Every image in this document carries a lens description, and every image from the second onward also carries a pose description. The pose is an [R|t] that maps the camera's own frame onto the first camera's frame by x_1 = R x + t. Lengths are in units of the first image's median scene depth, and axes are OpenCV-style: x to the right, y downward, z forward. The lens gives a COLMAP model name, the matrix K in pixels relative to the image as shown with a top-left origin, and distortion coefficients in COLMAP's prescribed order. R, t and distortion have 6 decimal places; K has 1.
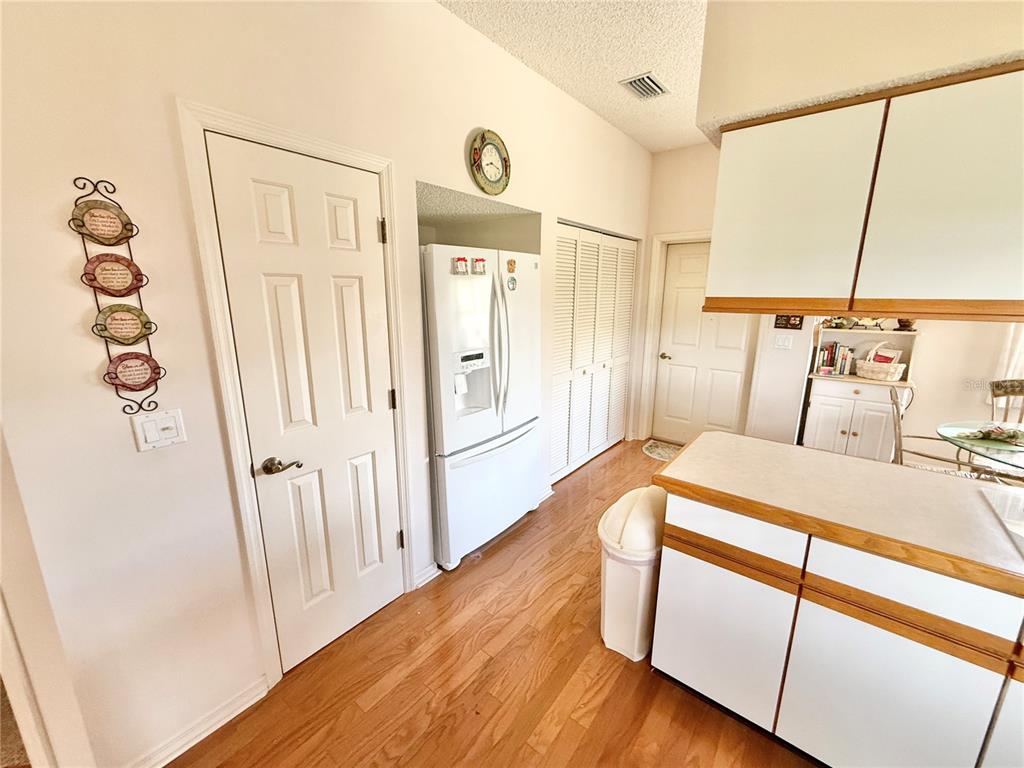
lens RADIAL K [[410.4, 0, 521.1], [0, 410.4, 381.3], [0, 0, 1]] dist [-0.002606, -0.000029]
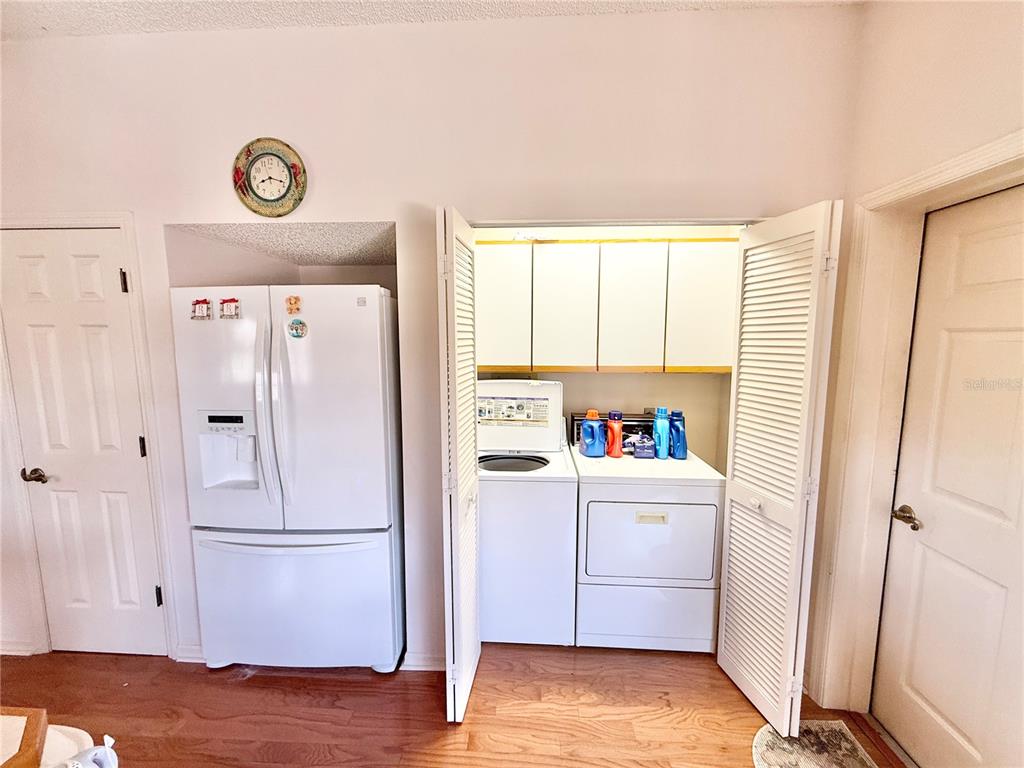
lens RADIAL K [[410.4, 0, 508.5], [0, 410.4, 377.0], [0, 0, 1]] dist [-0.002606, -0.000029]
pose [[0.572783, 0.084461, -0.815344, 0.856115], [-0.175914, 0.984168, -0.021631, -0.222371], [0.800608, 0.155820, 0.578573, 0.973305]]
